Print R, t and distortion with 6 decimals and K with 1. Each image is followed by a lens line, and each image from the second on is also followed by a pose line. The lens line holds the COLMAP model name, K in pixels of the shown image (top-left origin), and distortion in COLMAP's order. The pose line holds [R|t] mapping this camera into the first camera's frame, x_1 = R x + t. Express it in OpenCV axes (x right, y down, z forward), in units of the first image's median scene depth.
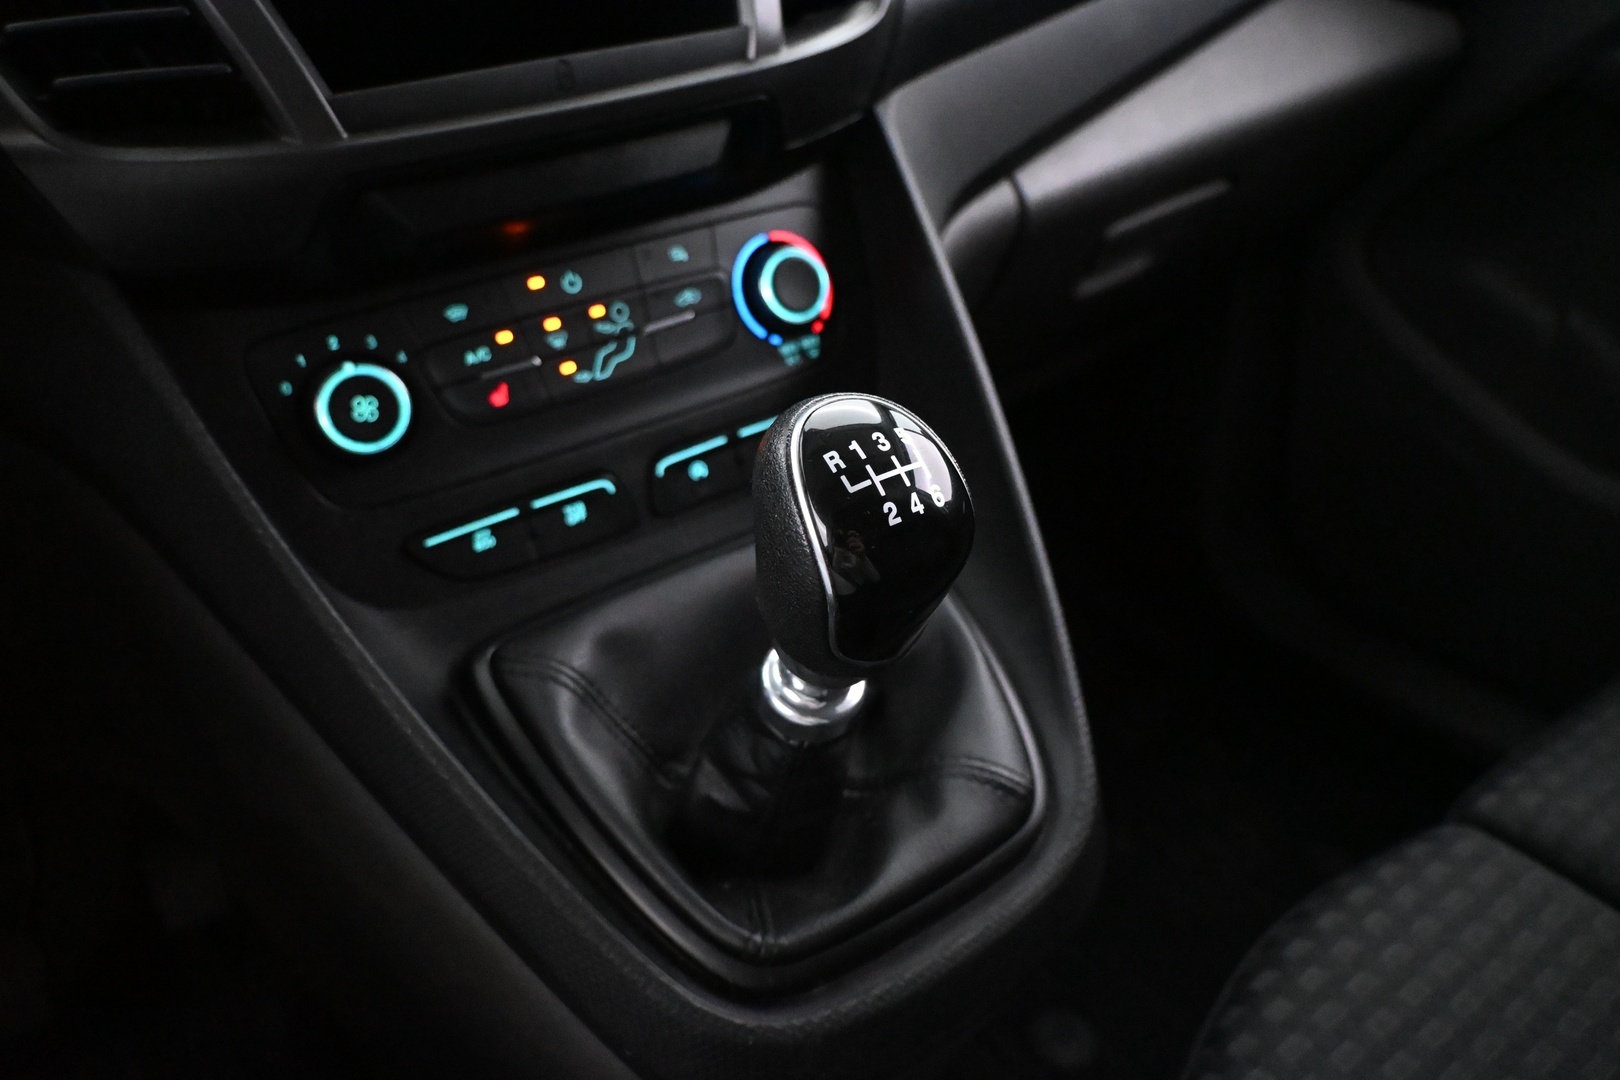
lens RADIAL K [[1162.3, 0, 809.9], [0, 1162.3, 535.3], [0, 0, 1]] dist [-0.014251, -0.001697]
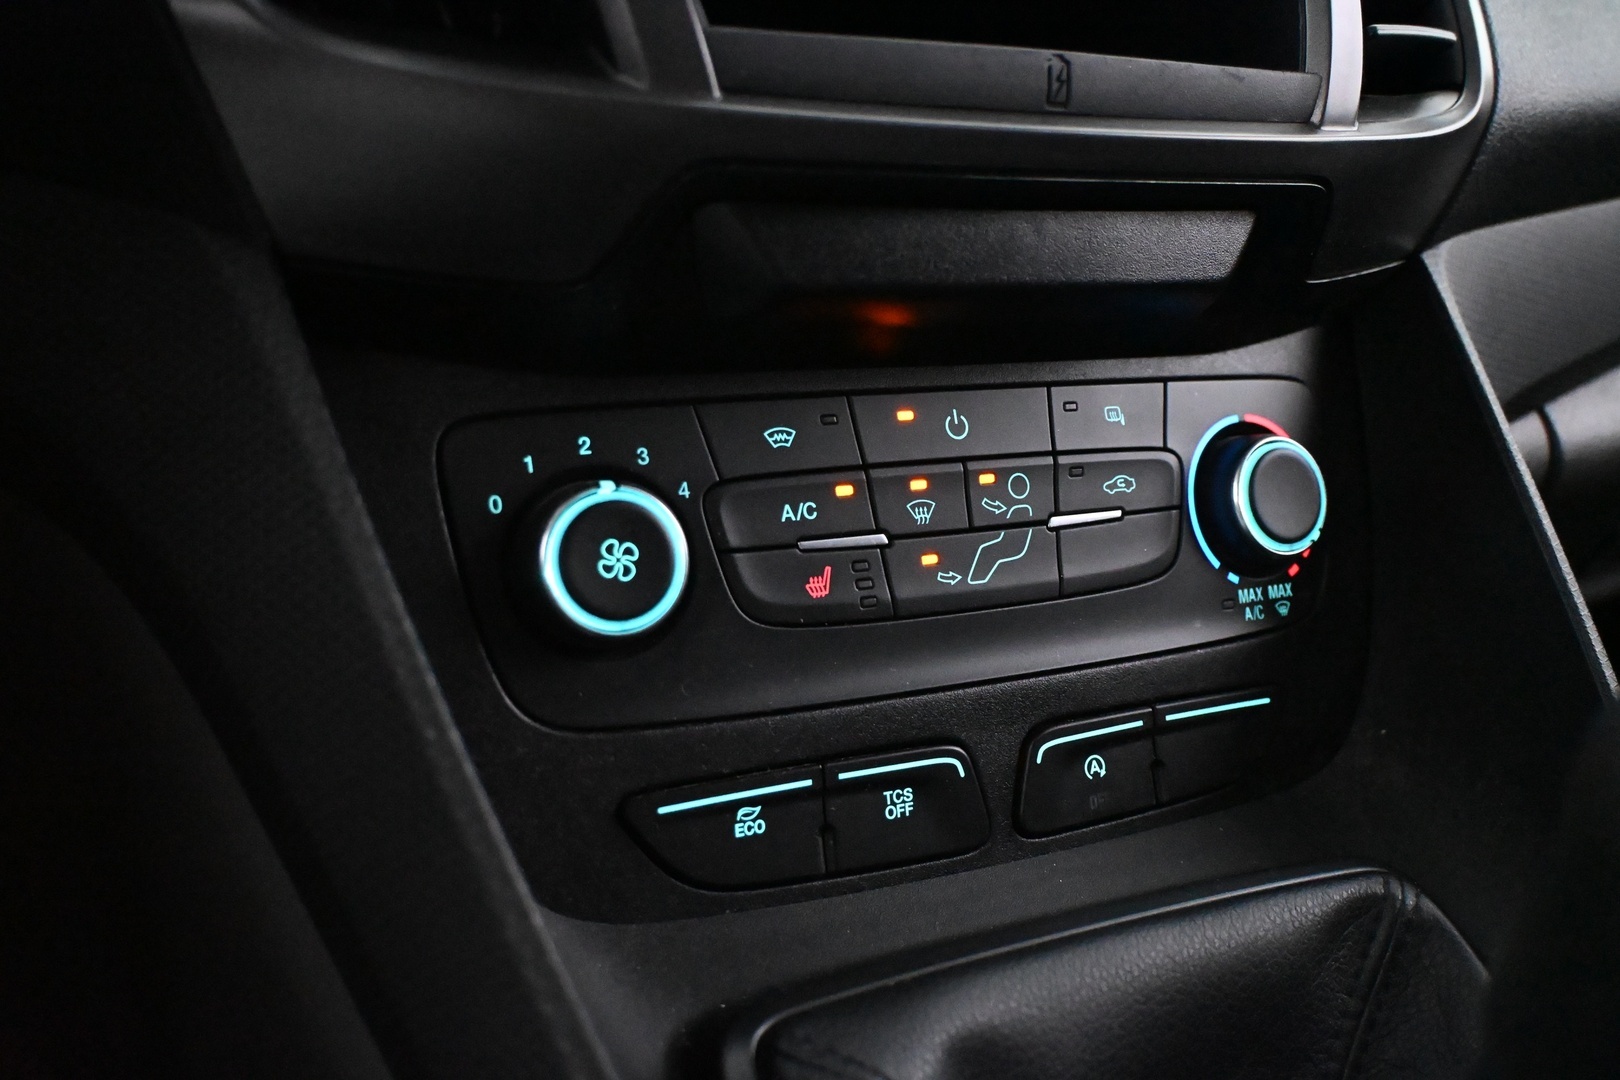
lens RADIAL K [[1400.8, 0, 810.8], [0, 1400.8, 544.3], [0, 0, 1]] dist [-0.011586, -0.003654]
pose [[0.984055, 0.155868, -0.085680, -0.208877], [-0.171406, 0.959676, -0.222806, 0.020656], [0.047497, 0.233939, 0.971090, 0.293874]]
